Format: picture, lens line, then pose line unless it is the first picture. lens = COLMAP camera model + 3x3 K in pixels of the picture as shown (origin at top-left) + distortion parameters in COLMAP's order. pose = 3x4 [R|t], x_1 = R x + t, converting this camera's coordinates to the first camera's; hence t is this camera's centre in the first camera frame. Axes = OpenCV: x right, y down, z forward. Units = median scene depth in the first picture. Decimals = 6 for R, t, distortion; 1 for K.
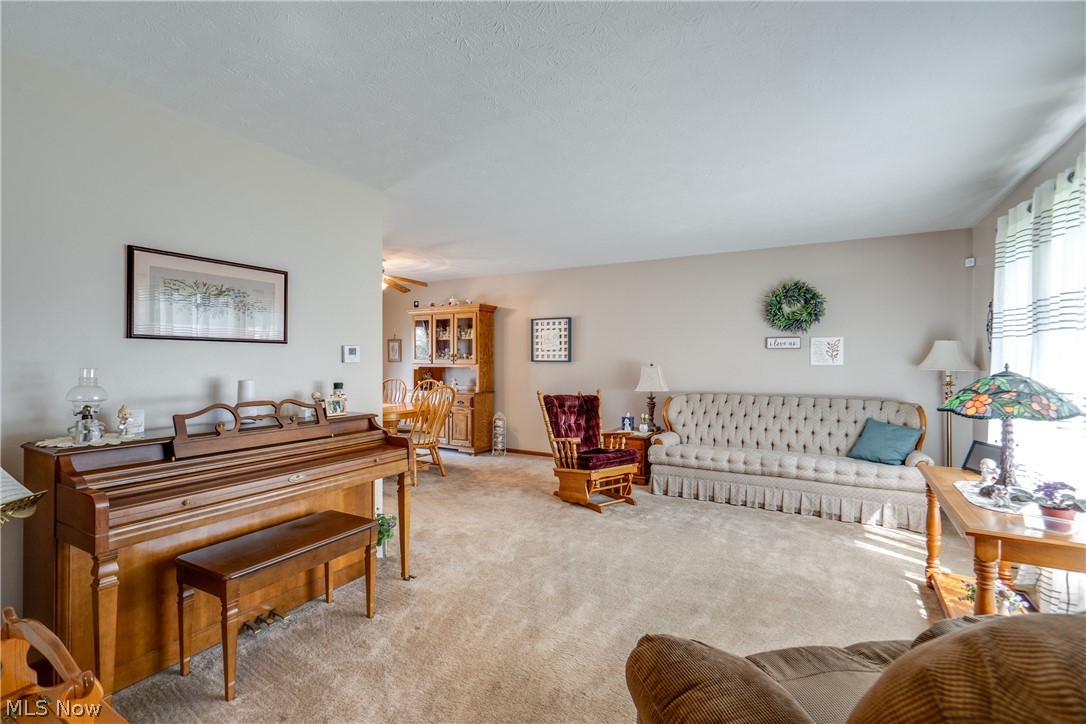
lens RADIAL K [[493.3, 0, 543.0], [0, 493.3, 362.0], [0, 0, 1]] dist [-0.001967, -0.000414]
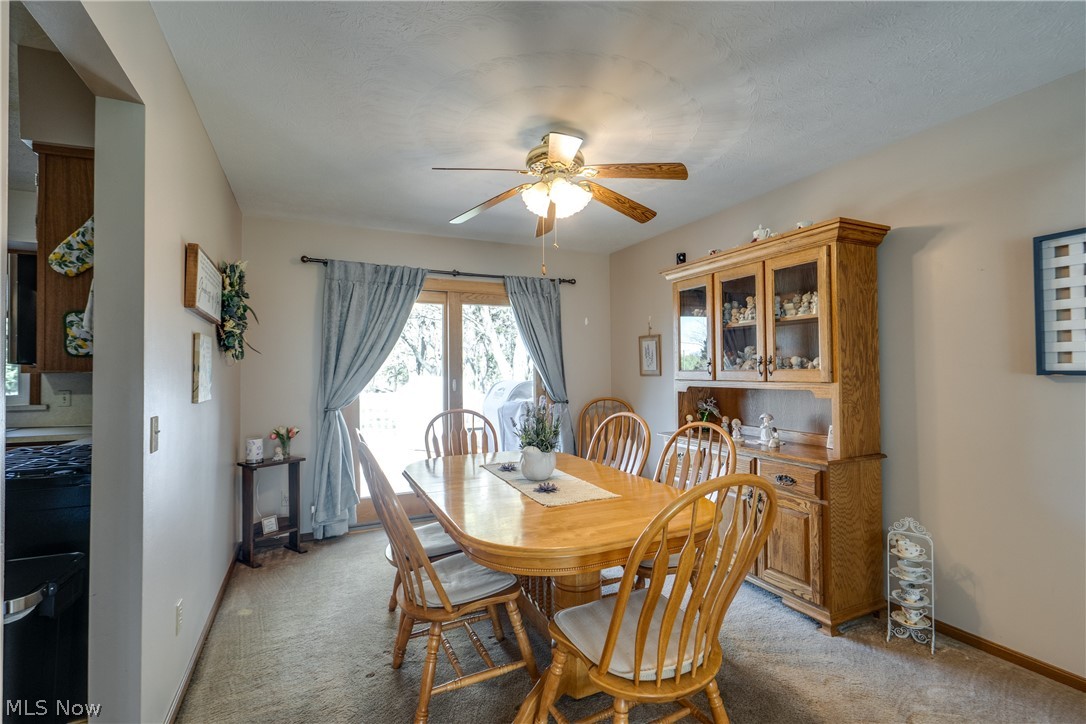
lens RADIAL K [[493.3, 0, 543.0], [0, 493.3, 362.0], [0, 0, 1]] dist [-0.001967, -0.000414]
pose [[0.824490, -0.019302, -0.565547, -0.100421], [0.005146, 0.999632, -0.026616, -0.002152], [0.565853, 0.019035, 0.824287, 0.549432]]
